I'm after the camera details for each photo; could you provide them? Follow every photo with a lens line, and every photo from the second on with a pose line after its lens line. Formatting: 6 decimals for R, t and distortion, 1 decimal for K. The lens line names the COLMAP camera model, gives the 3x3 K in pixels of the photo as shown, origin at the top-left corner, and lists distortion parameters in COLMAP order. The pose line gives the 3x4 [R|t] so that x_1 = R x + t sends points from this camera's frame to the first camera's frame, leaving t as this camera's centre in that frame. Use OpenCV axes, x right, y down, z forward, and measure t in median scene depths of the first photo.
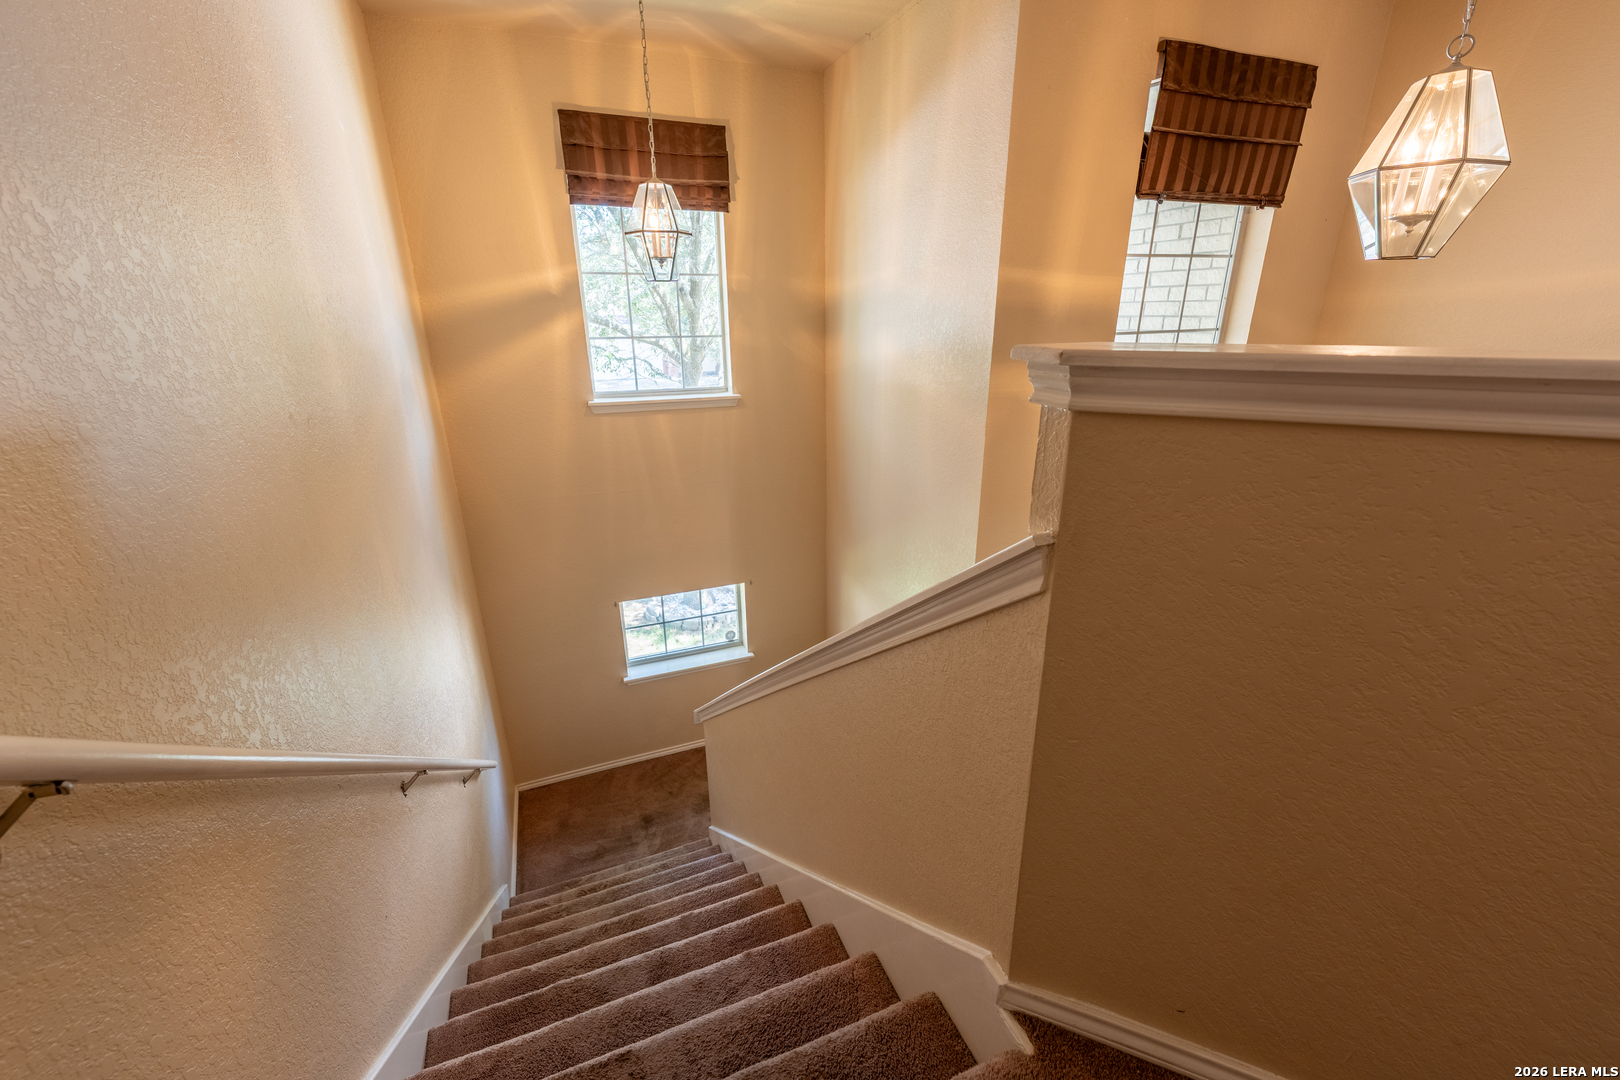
lens RADIAL K [[661.9, 0, 805.1], [0, 661.9, 540.3], [0, 0, 1]] dist [0.000455, -0.000433]
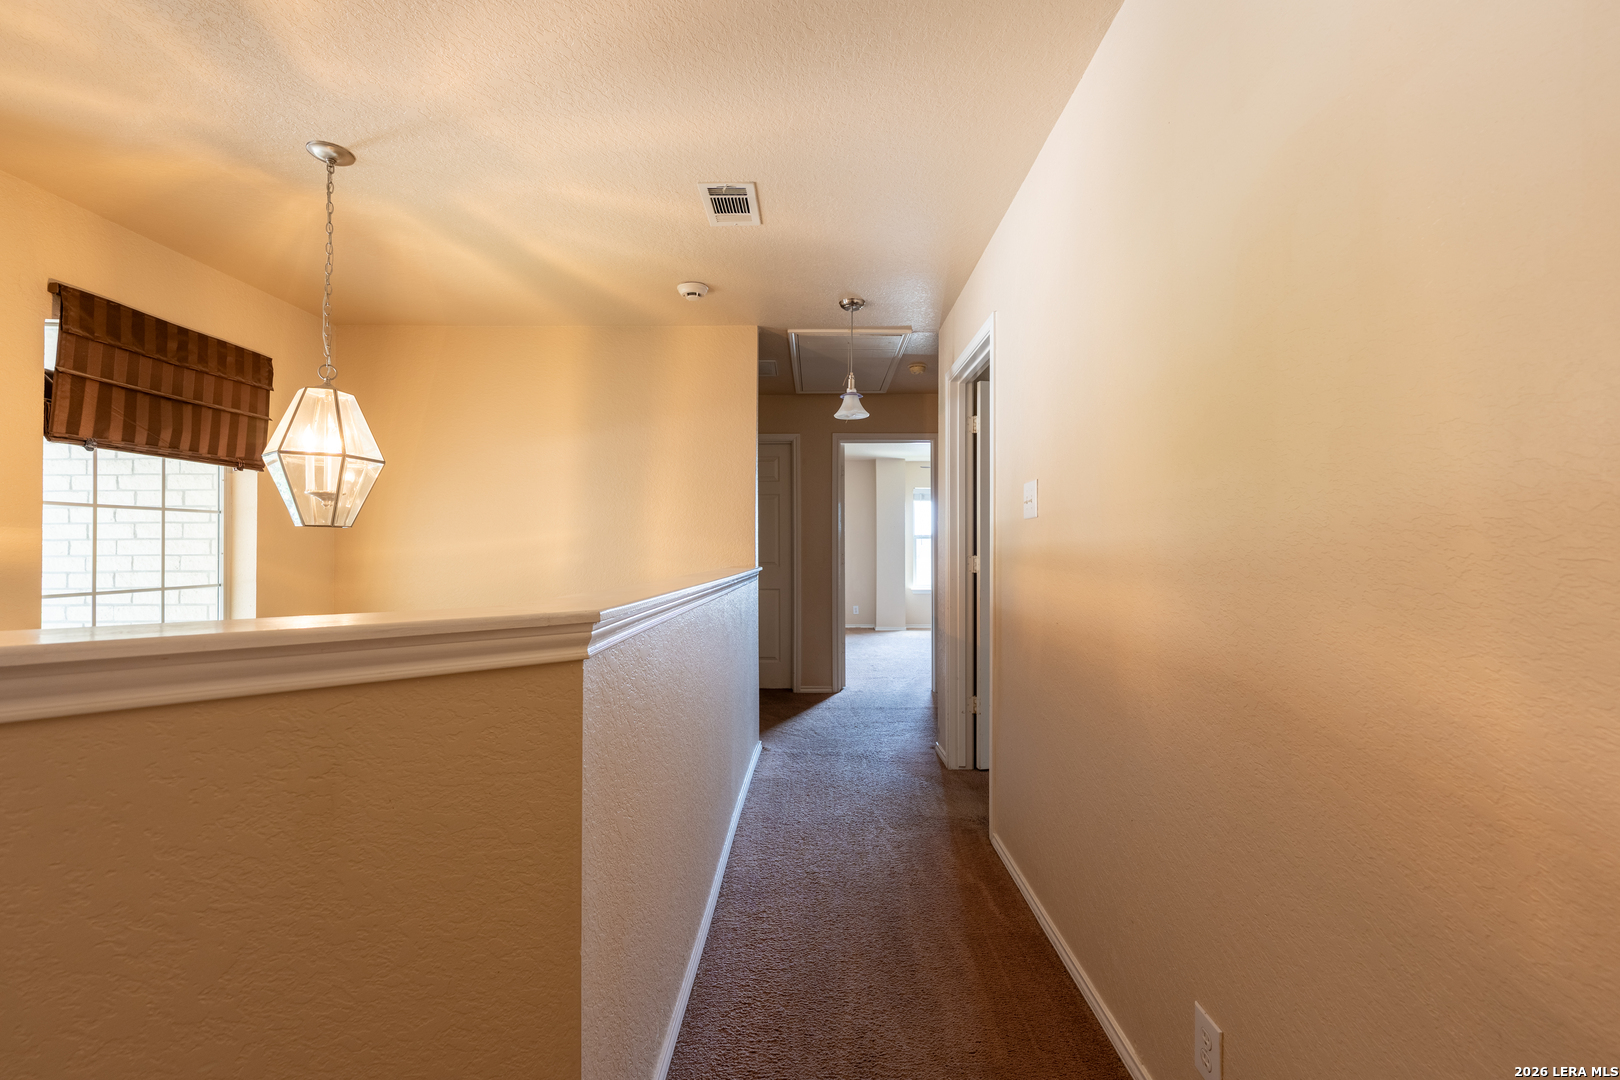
lens RADIAL K [[656.9, 0, 804.5], [0, 656.9, 540.5], [0, 0, 1]] dist [0.001561, 0.000016]
pose [[0.381091, 0.024759, 0.924206, 0.104334], [0.304014, 0.940695, -0.150559, 0.012820], [-0.873124, 0.338348, 0.350963, -0.072165]]
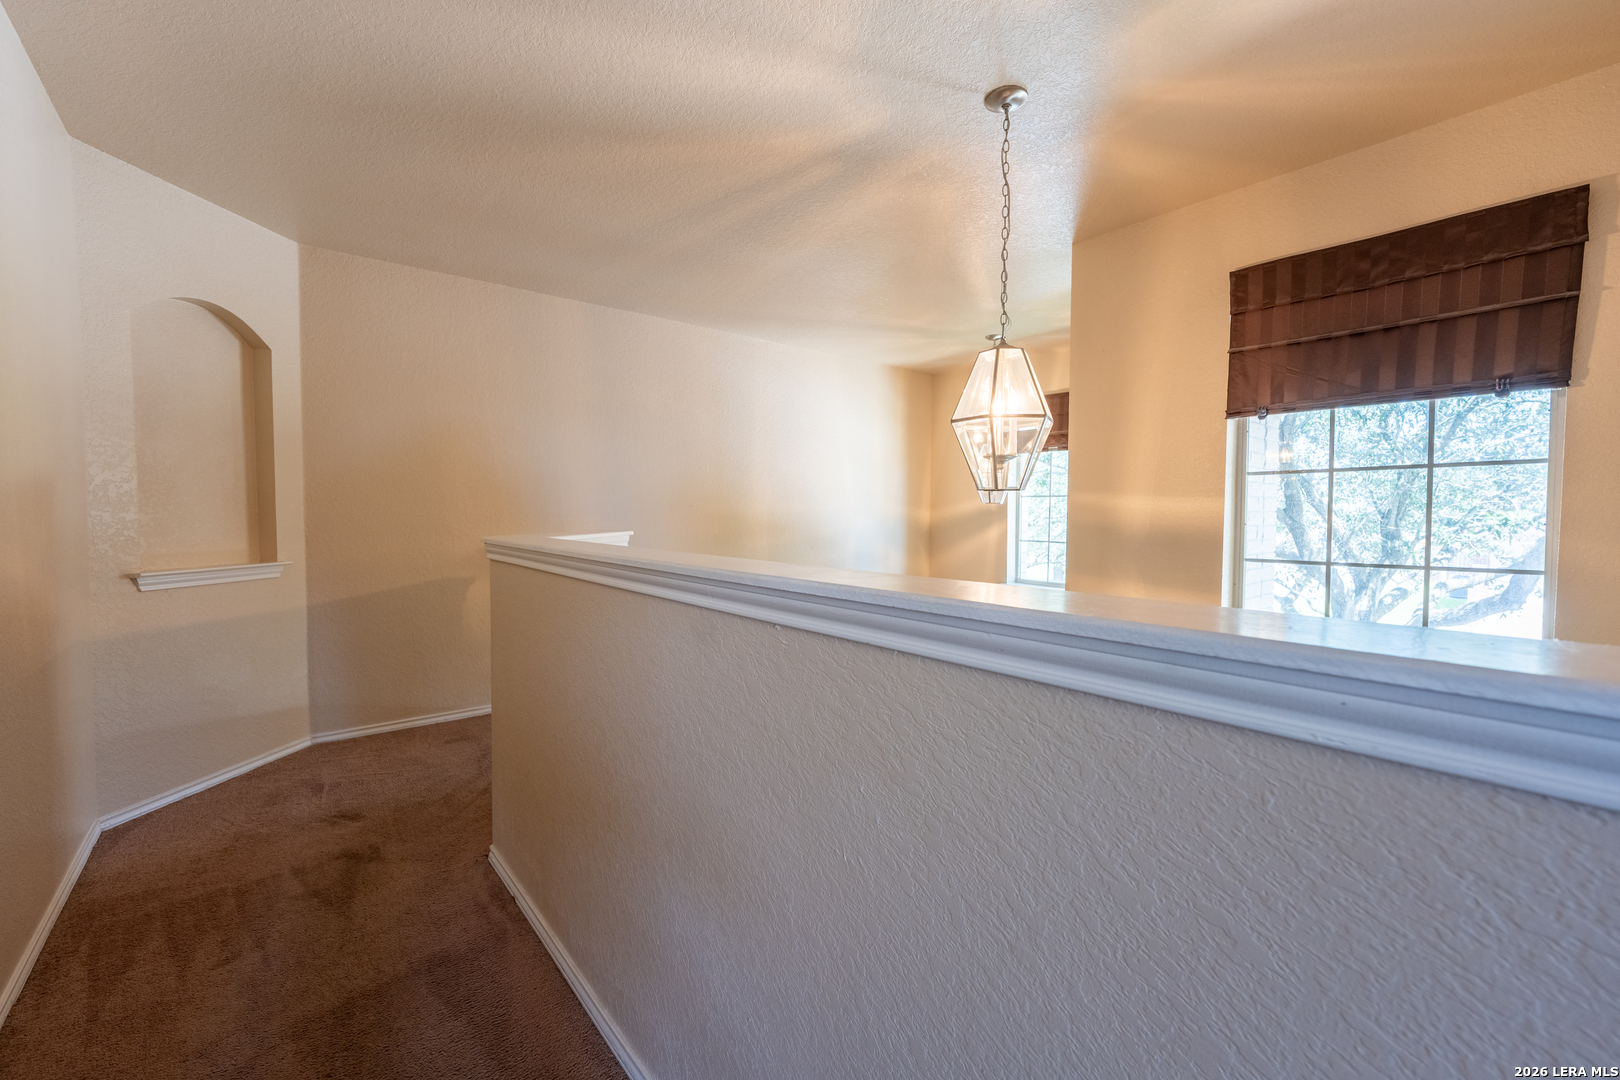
lens RADIAL K [[661.9, 0, 805.1], [0, 661.9, 540.3], [0, 0, 1]] dist [0.000455, -0.000433]
pose [[0.312862, 0.049251, -0.948521, 1.209348], [-0.316739, 0.946899, -0.055308, -0.120407], [0.895429, 0.317737, 0.311849, 0.240037]]
